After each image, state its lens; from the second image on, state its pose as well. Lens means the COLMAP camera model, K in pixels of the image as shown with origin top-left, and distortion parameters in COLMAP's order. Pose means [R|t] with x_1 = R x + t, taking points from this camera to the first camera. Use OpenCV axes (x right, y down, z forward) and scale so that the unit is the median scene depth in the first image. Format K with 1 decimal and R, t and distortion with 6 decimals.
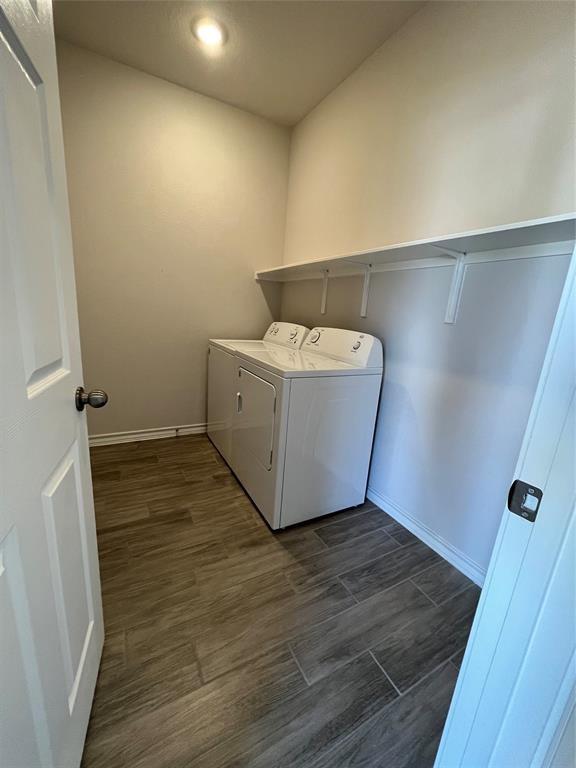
lens RADIAL K [[306.5, 0, 288.0], [0, 306.5, 384.0], [0, 0, 1]] dist [-0.000437, -0.000060]
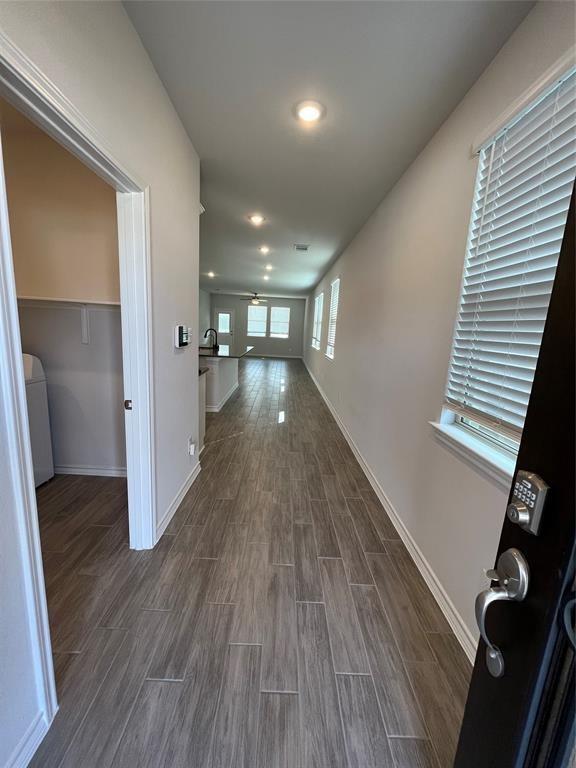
lens RADIAL K [[306.5, 0, 288.0], [0, 306.5, 384.0], [0, 0, 1]] dist [-0.000437, -0.000060]
pose [[0.473365, -0.201031, 0.857620, -0.403541], [0.180808, 0.975053, 0.128760, 0.002403], [-0.862110, 0.094114, 0.497904, -0.711235]]
